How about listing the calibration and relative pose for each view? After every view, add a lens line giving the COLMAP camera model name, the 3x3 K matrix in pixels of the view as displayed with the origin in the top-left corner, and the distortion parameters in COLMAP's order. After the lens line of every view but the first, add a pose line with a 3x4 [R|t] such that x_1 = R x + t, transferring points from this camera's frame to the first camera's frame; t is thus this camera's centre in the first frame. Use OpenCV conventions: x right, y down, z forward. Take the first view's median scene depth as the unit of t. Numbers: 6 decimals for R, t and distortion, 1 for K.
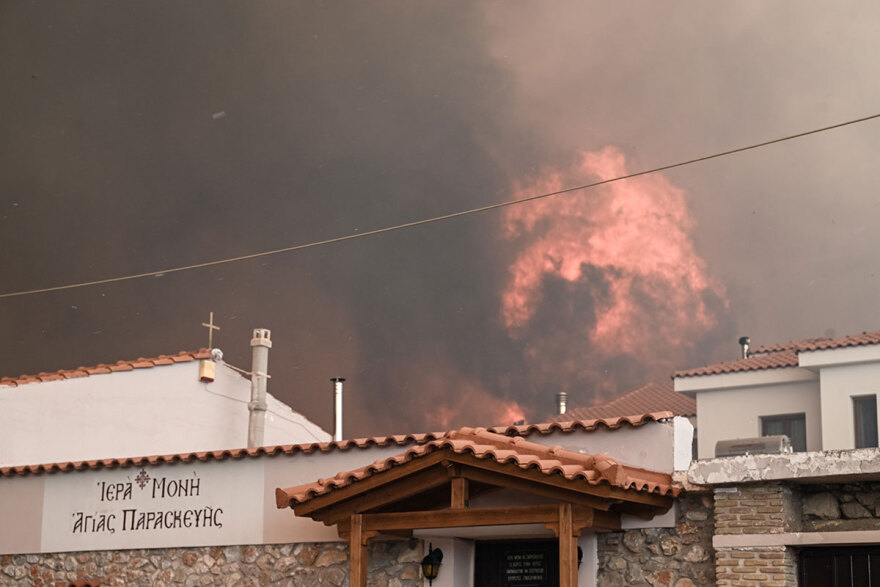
lens RADIAL K [[1629.1, 0, 440.0], [0, 1629.1, 293.5], [0, 0, 1]] dist [-0.008321, -0.006604]
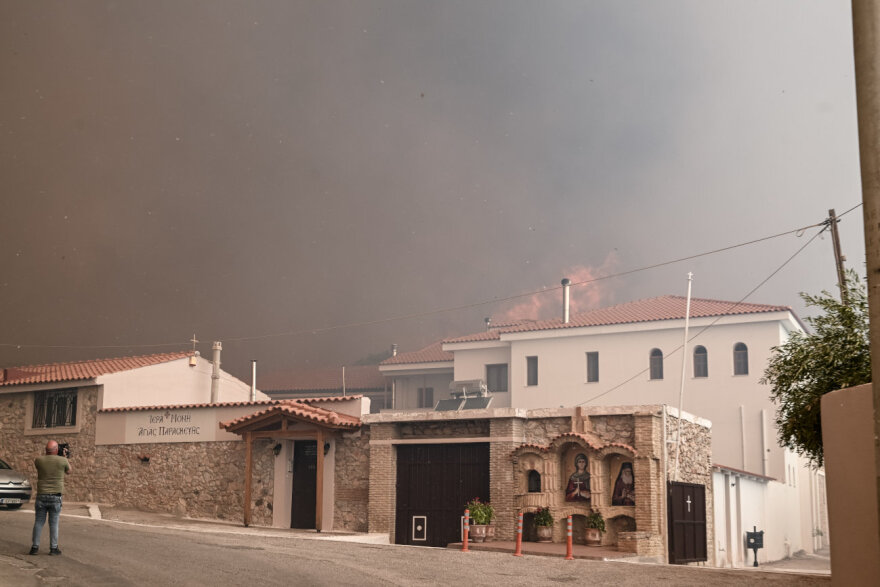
lens RADIAL K [[1235.3, 0, 440.0], [0, 1235.3, 293.5], [0, 0, 1]] dist [0.003598, -0.032675]
pose [[0.998397, 0.003118, 0.056510, 0.133196], [-0.006121, 0.998574, 0.053040, -0.182867], [-0.056264, -0.053301, 0.996992, -0.943839]]
